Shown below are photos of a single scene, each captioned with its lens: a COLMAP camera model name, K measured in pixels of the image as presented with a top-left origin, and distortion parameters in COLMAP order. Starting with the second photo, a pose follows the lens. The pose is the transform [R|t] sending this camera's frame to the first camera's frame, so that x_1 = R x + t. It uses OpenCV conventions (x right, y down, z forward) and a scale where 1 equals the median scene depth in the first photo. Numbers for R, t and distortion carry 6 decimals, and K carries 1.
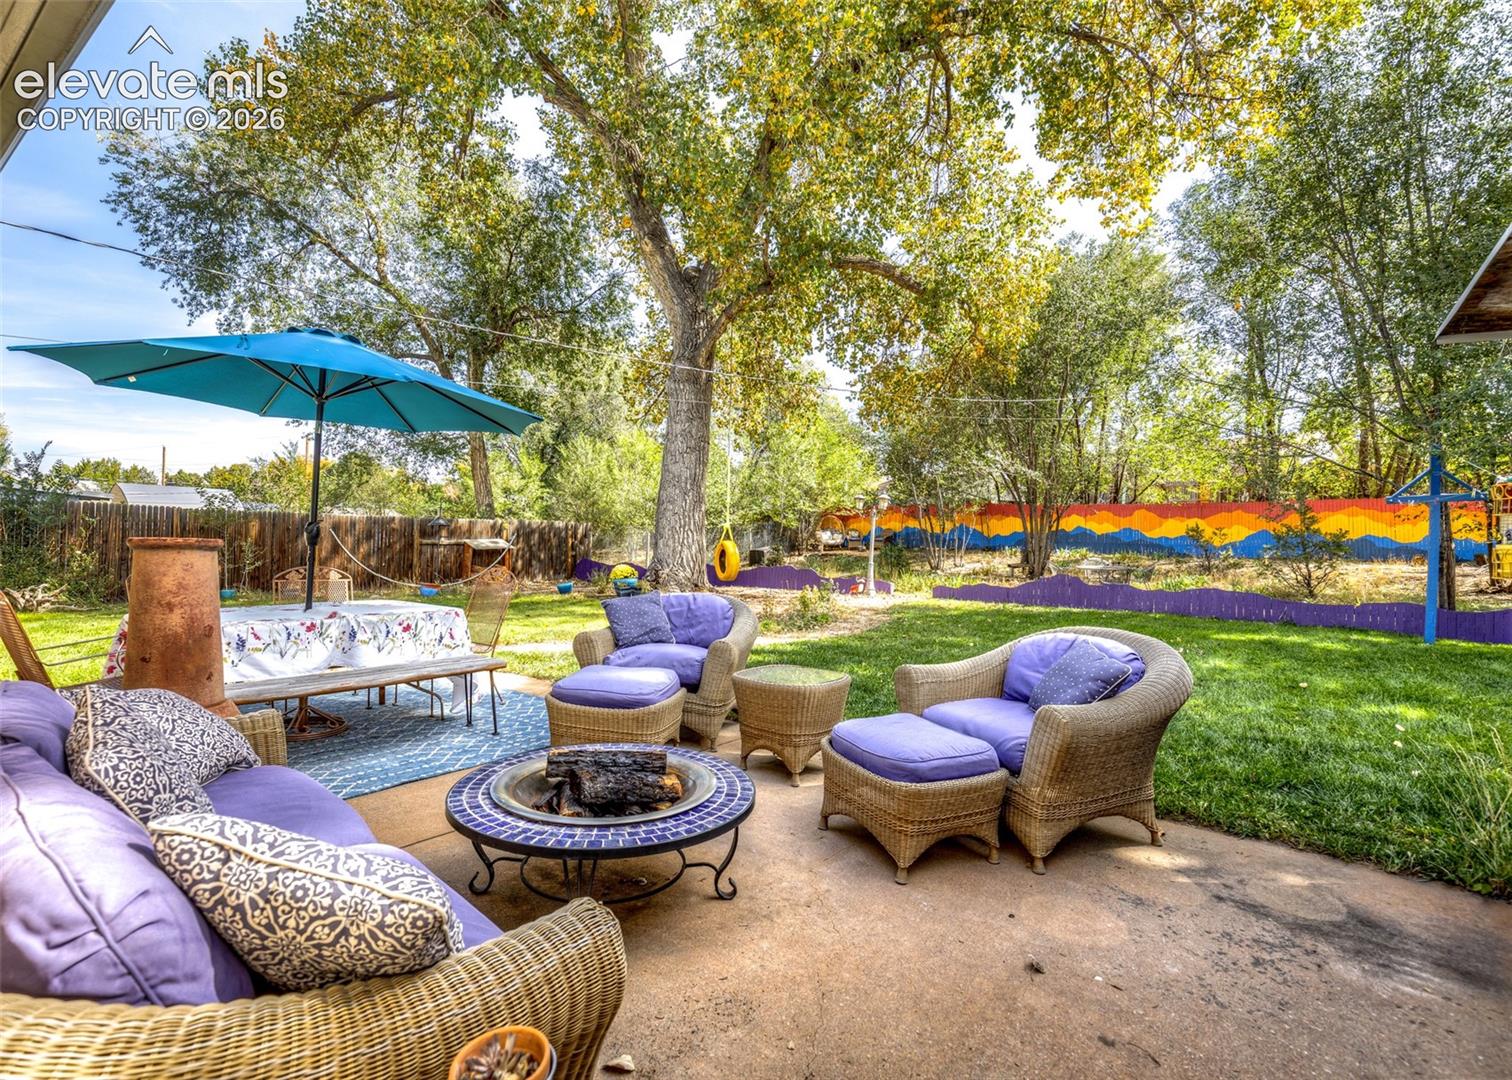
lens RADIAL K [[726.0, 0, 758.7], [0, 726.0, 549.2], [0, 0, 1]] dist [0.017553, -0.002800]
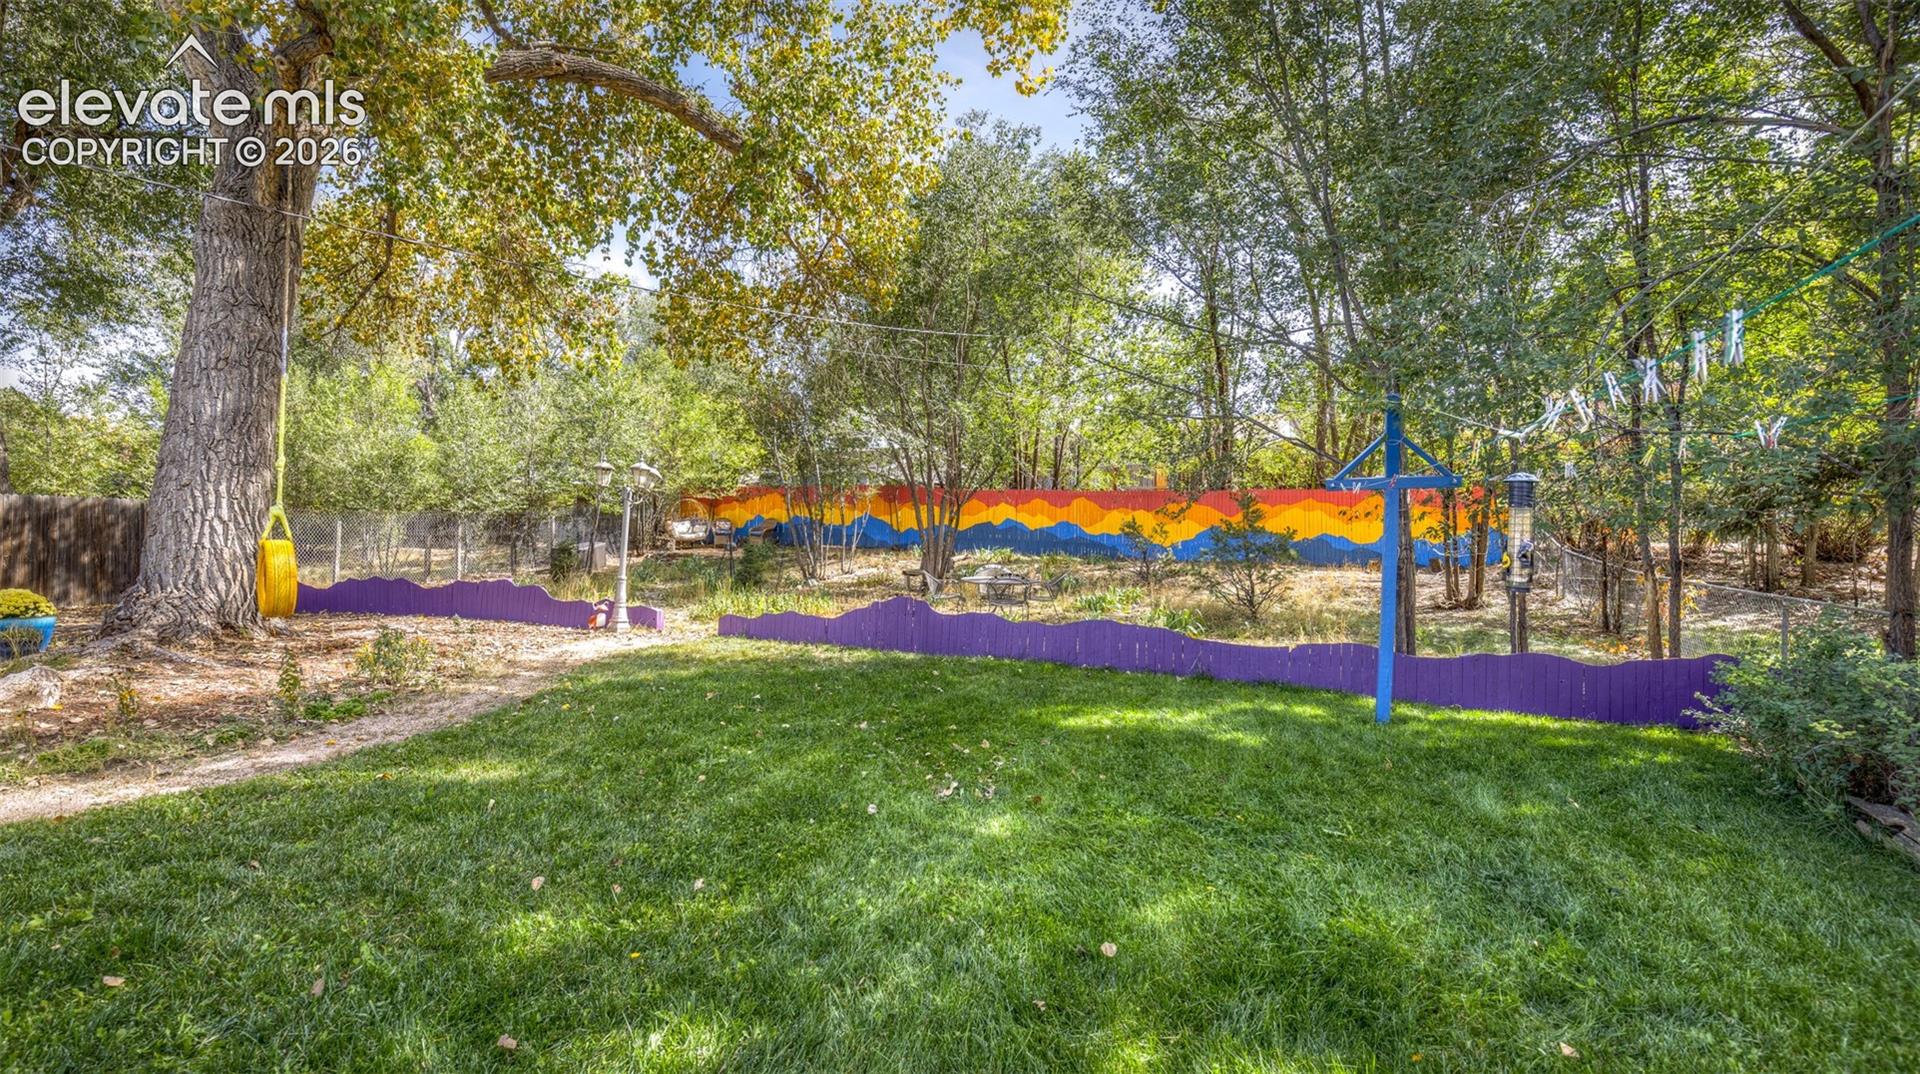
lens RADIAL K [[846.6, 0, 954.9], [0, 846.6, 545.1], [0, 0, 1]] dist [0.014446, -0.000326]
pose [[0.963751, 0.003024, 0.266787, 0.169505], [-0.004582, 0.999976, 0.005218, -0.008983], [-0.266765, -0.006251, 0.963741, 0.184832]]
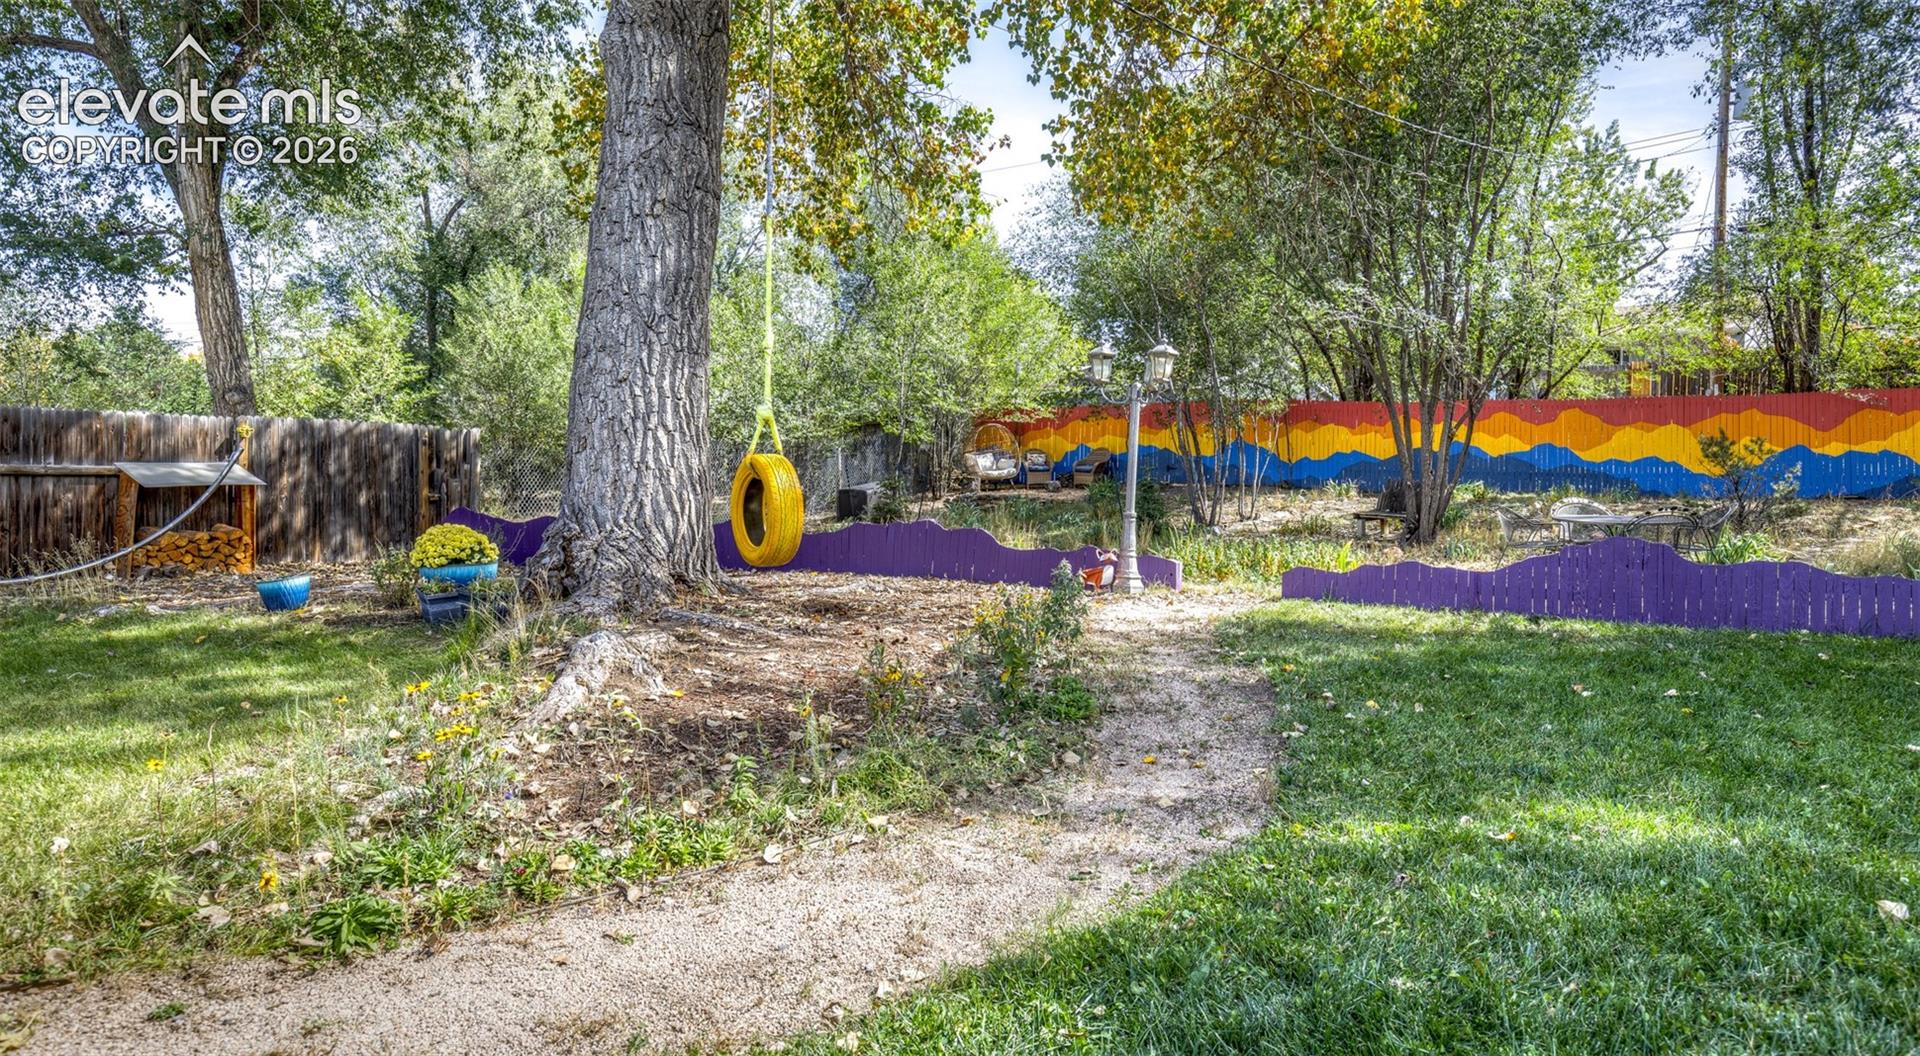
lens RADIAL K [[1070.3, 0, 1017.4], [0, 1070.3, 517.5], [0, 0, 1]] dist [0.006776, 0.000161]
pose [[0.988999, -0.008467, 0.147681, 0.001207], [0.005004, 0.999704, 0.023805, 0.004793], [-0.147839, -0.022804, 0.988749, 0.299235]]
